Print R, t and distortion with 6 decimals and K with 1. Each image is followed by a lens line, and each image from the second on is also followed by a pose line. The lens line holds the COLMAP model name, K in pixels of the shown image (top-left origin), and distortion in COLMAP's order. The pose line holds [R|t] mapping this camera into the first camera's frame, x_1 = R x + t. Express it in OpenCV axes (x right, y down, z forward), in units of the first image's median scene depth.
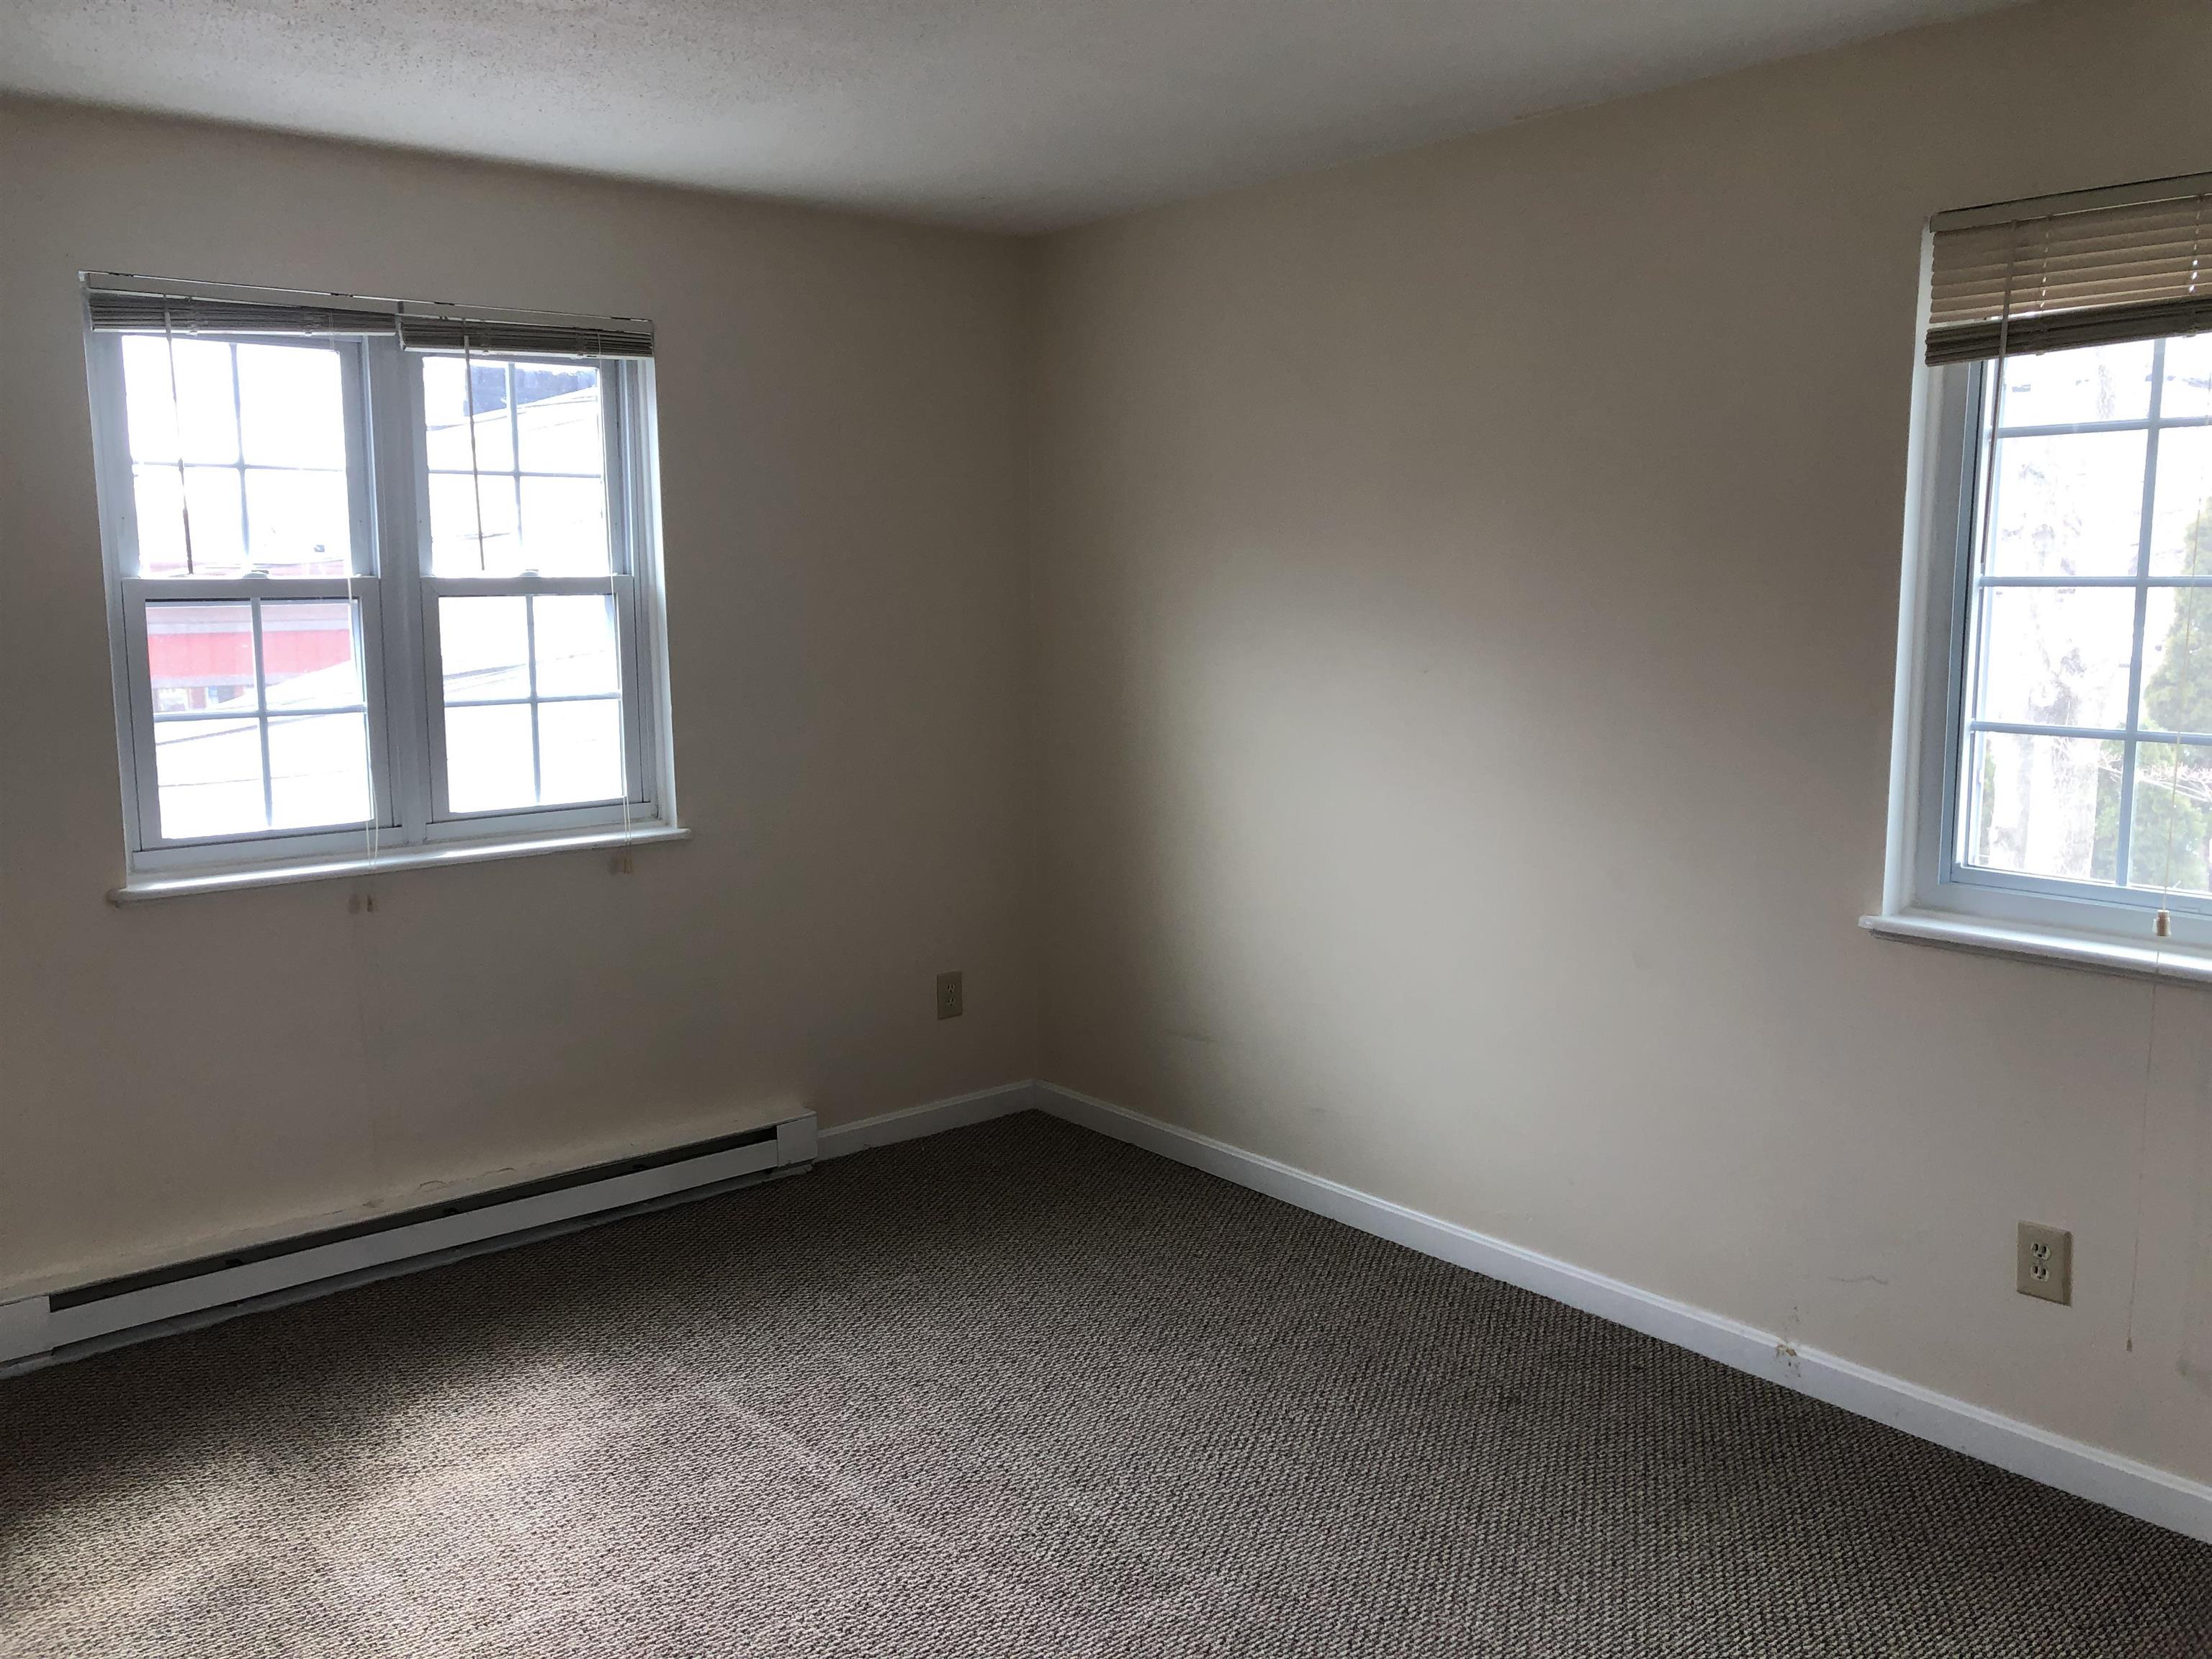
lens RADIAL K [[1817.3, 0, 1105.0], [0, 1817.3, 824.3], [0, 0, 1]] dist [0.012848, 0.010038]
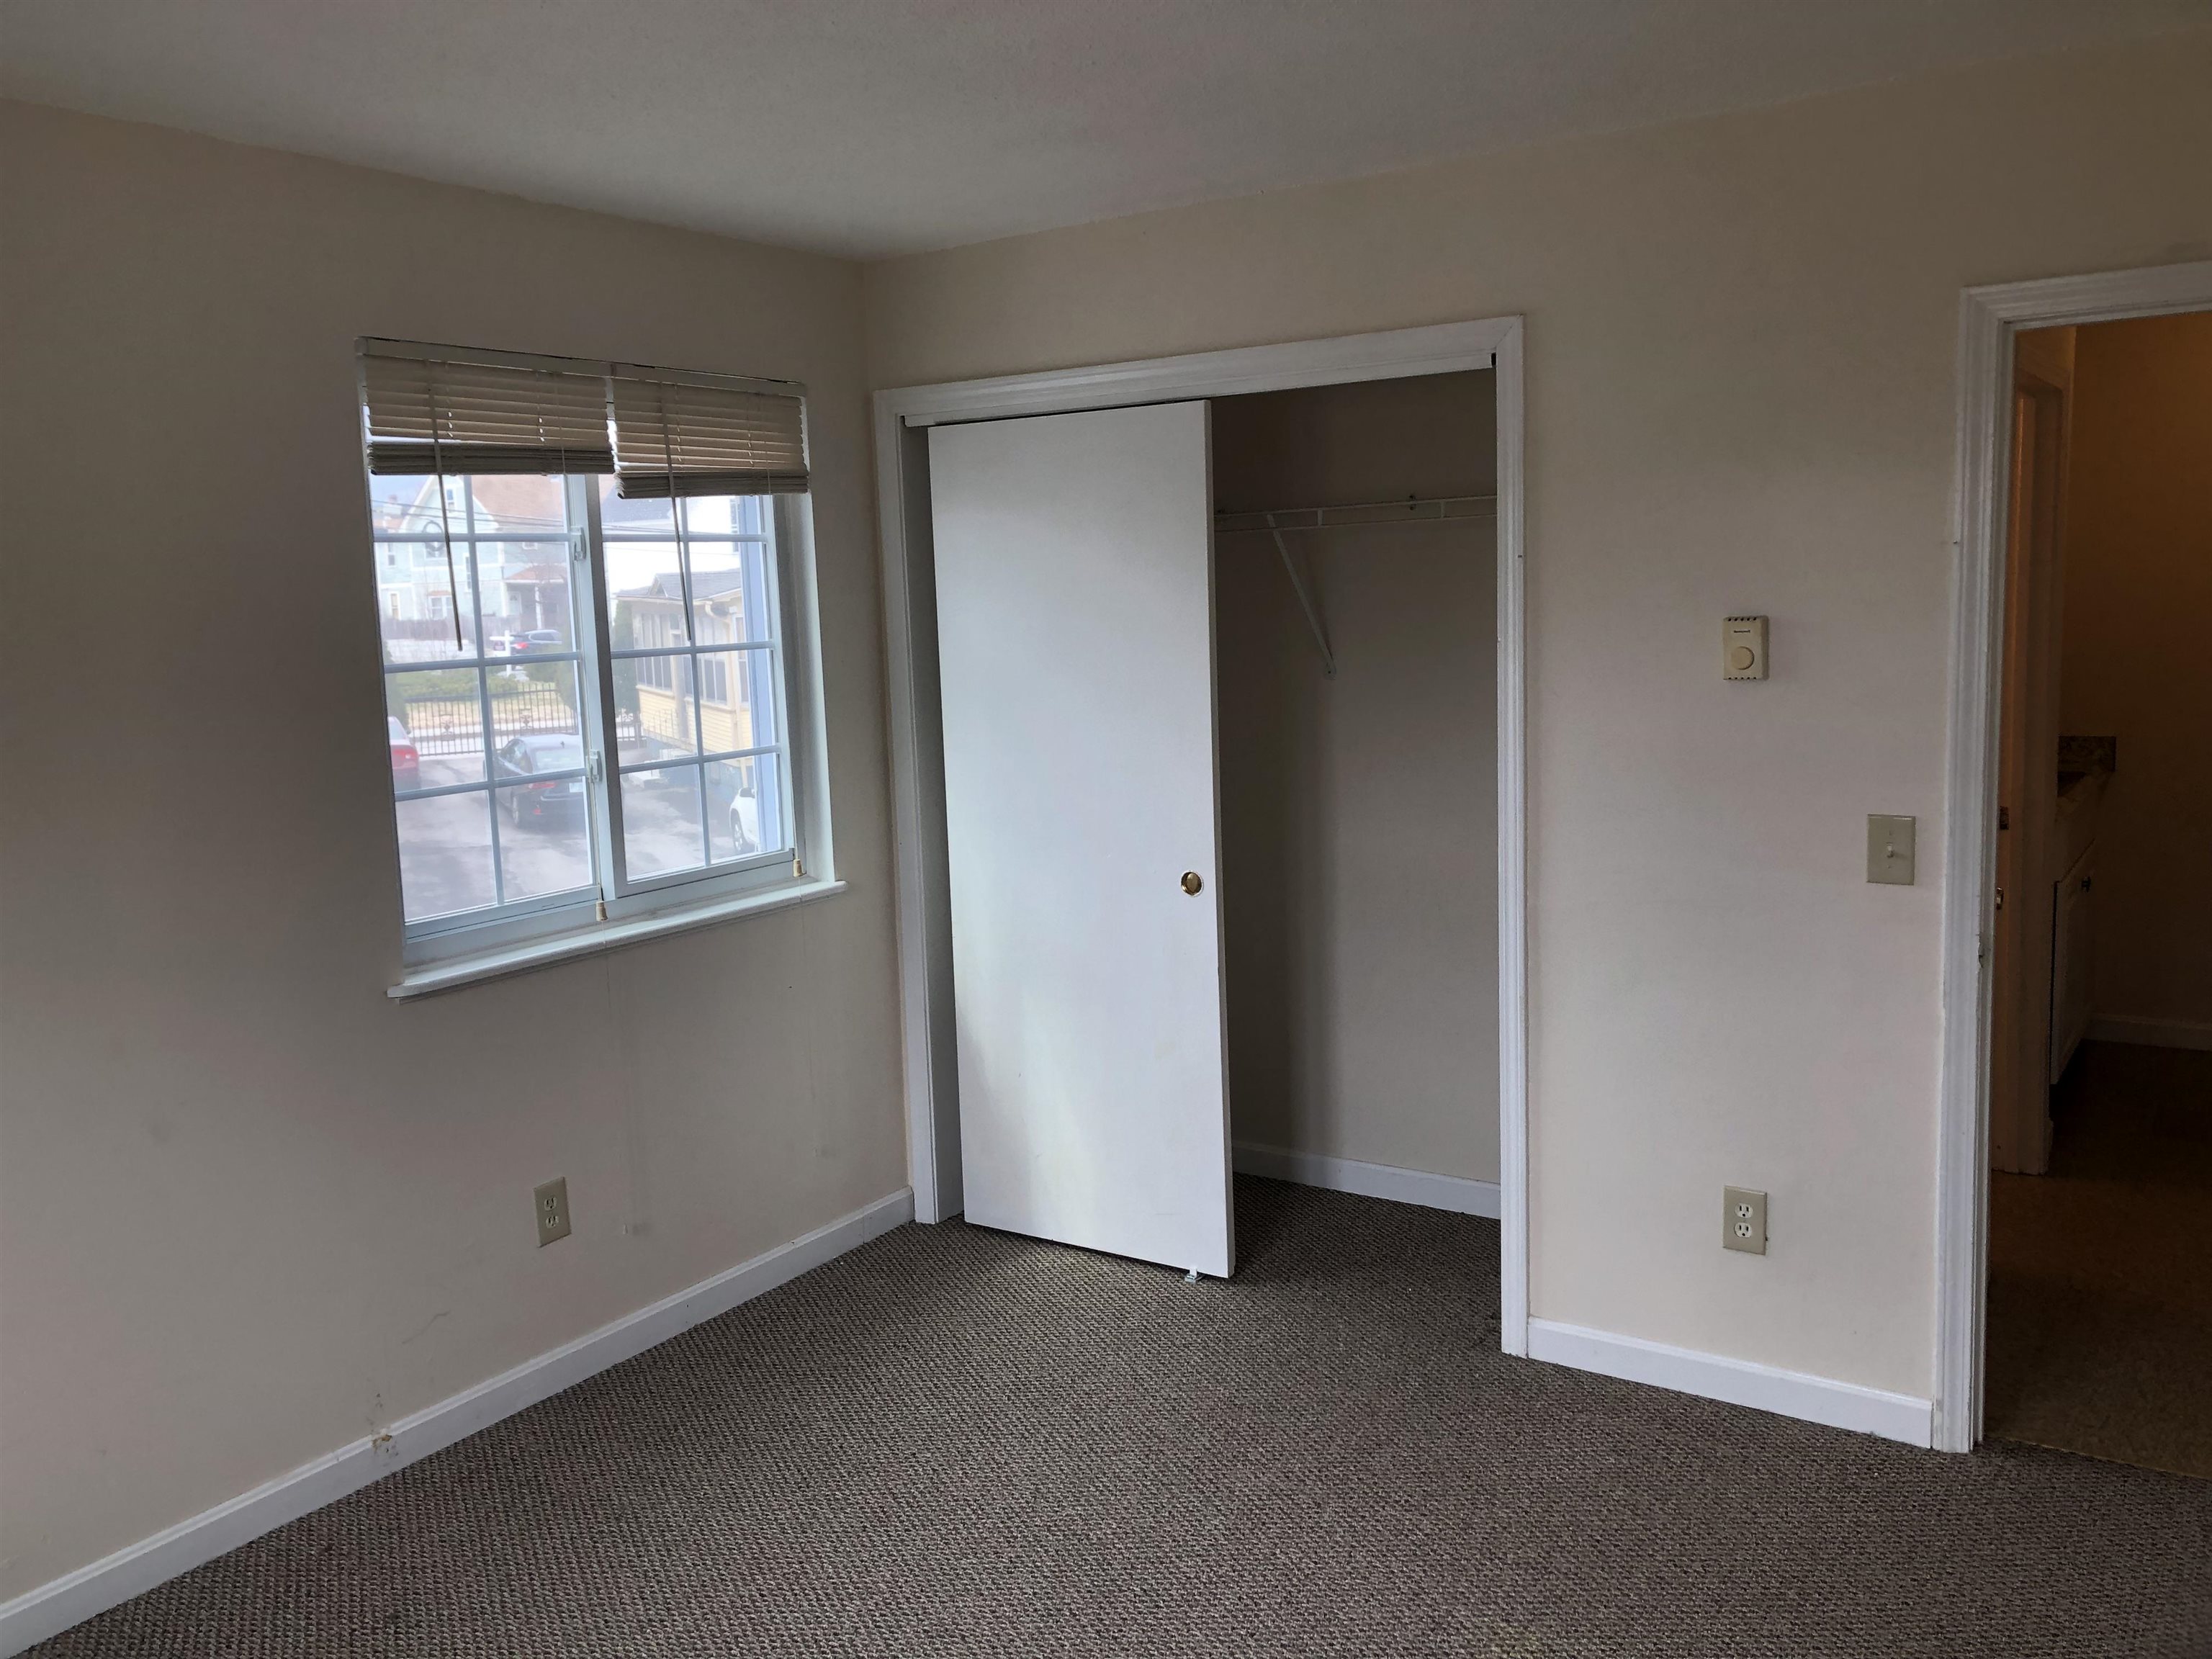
lens RADIAL K [[1817.3, 0, 1103.6], [0, 1817.3, 834.4], [0, 0, 1]] dist [0.012848, 0.010038]
pose [[-0.278831, -0.118077, 0.953054, -0.741053], [0.176536, 0.969198, 0.171726, -0.154313], [-0.943975, 0.216130, -0.249397, 0.914593]]
